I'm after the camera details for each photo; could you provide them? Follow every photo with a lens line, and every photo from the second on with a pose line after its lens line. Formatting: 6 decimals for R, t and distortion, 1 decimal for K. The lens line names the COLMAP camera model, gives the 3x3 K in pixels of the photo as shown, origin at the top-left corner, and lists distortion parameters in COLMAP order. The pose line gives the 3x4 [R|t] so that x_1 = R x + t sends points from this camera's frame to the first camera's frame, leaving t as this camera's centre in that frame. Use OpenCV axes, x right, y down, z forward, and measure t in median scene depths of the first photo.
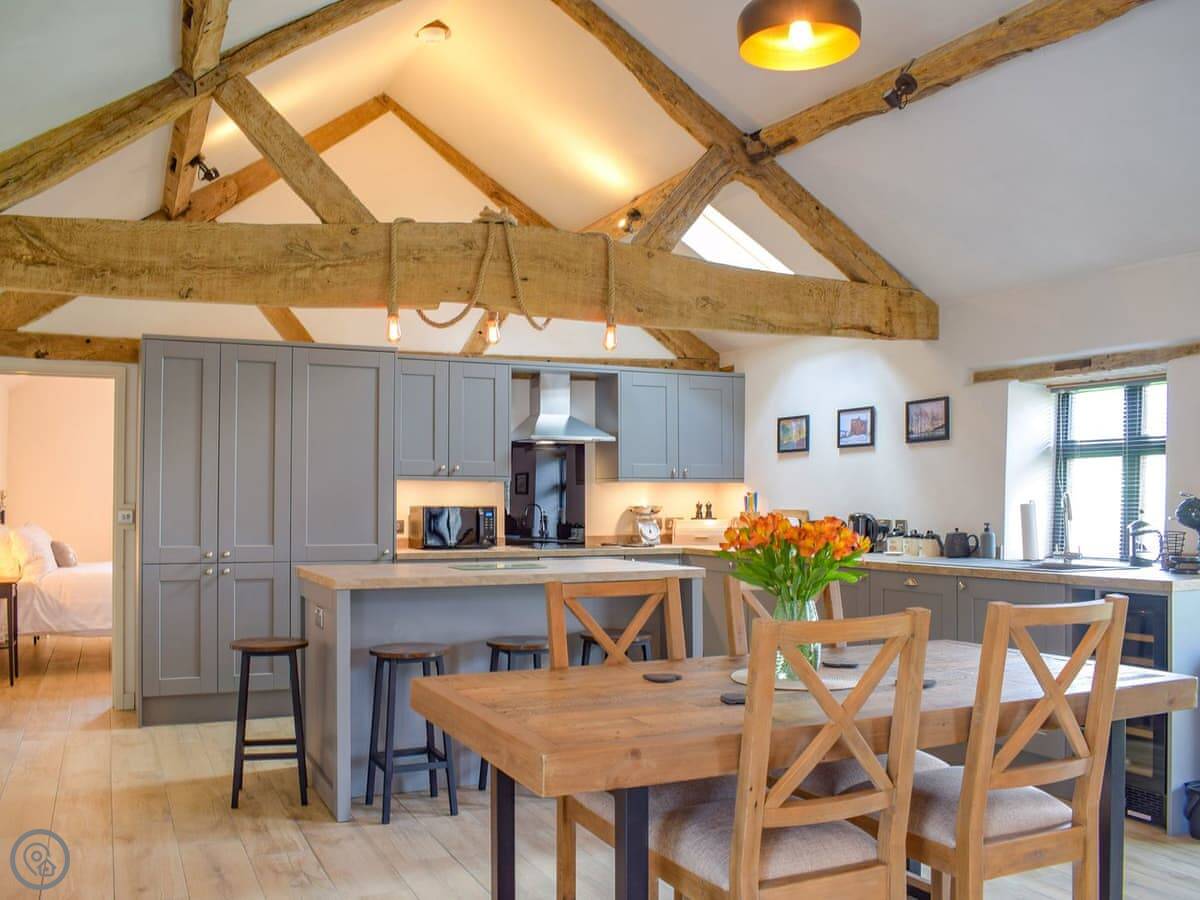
lens RADIAL K [[1086.7, 0, 560.1], [0, 1086.7, 528.1], [0, 0, 1]] dist [-0.083831, 0.000000]
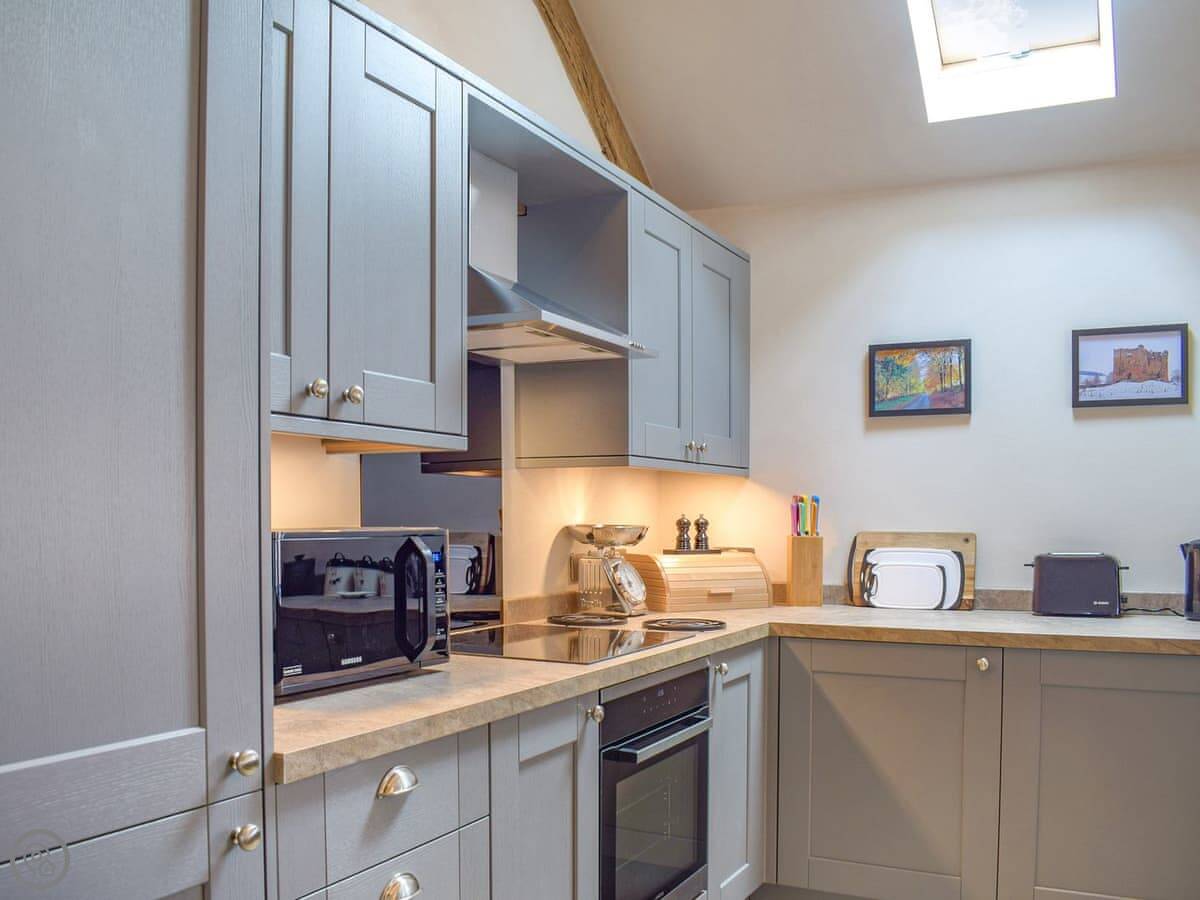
lens RADIAL K [[1086.7, 0, 603.8], [0, 1086.7, 528.4], [0, 0, 1]] dist [-0.083831, 0.000000]
pose [[0.774172, -0.008888, 0.632912, -0.226294], [0.016898, 0.999835, -0.006628, -0.019086], [-0.632749, 0.015826, 0.774195, 0.772118]]
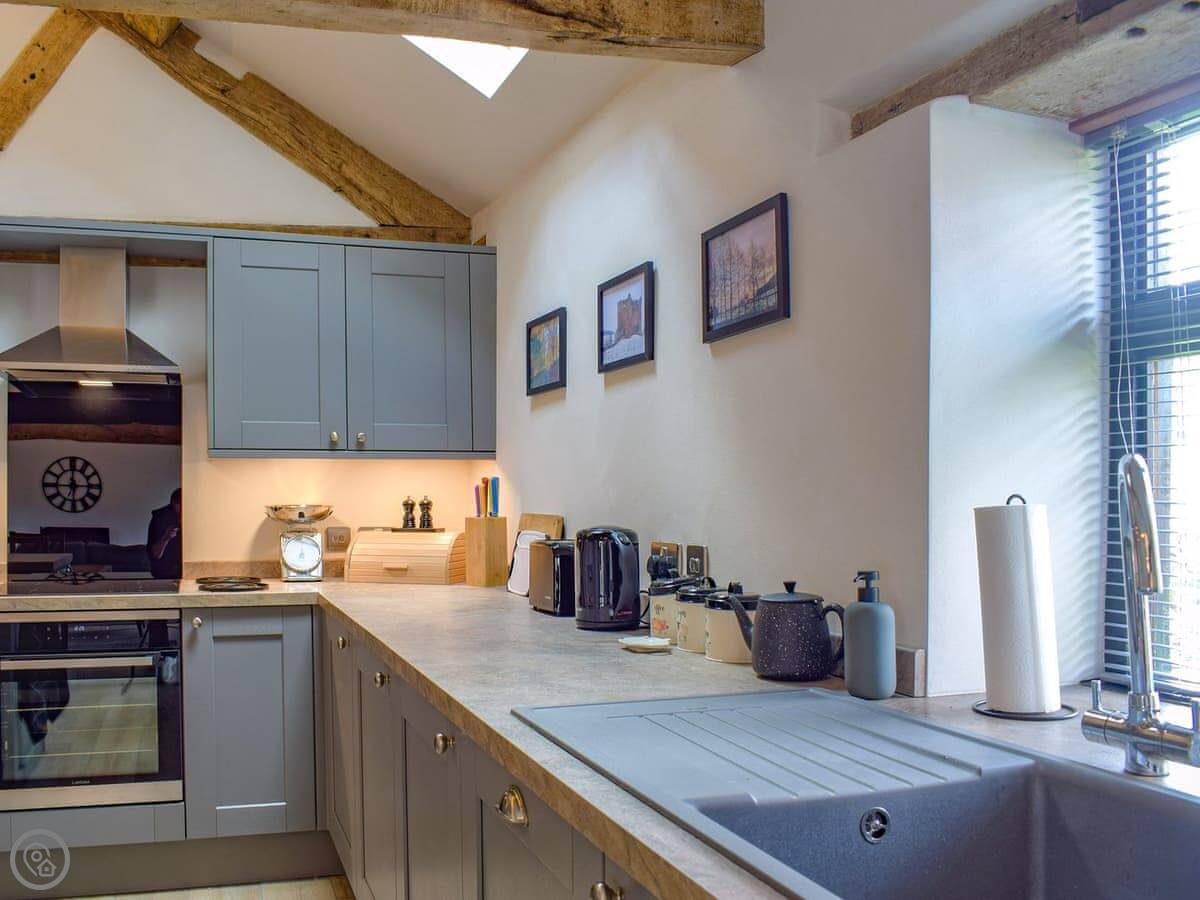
lens RADIAL K [[1086.7, 0, 536.7], [0, 1086.7, 467.2], [0, 0, 1]] dist [-0.083831, 0.000000]
pose [[0.994609, -0.004716, -0.103590, 0.282314], [-0.000287, 0.998836, -0.048232, -0.015972], [0.103697, 0.048001, 0.993450, 0.579039]]
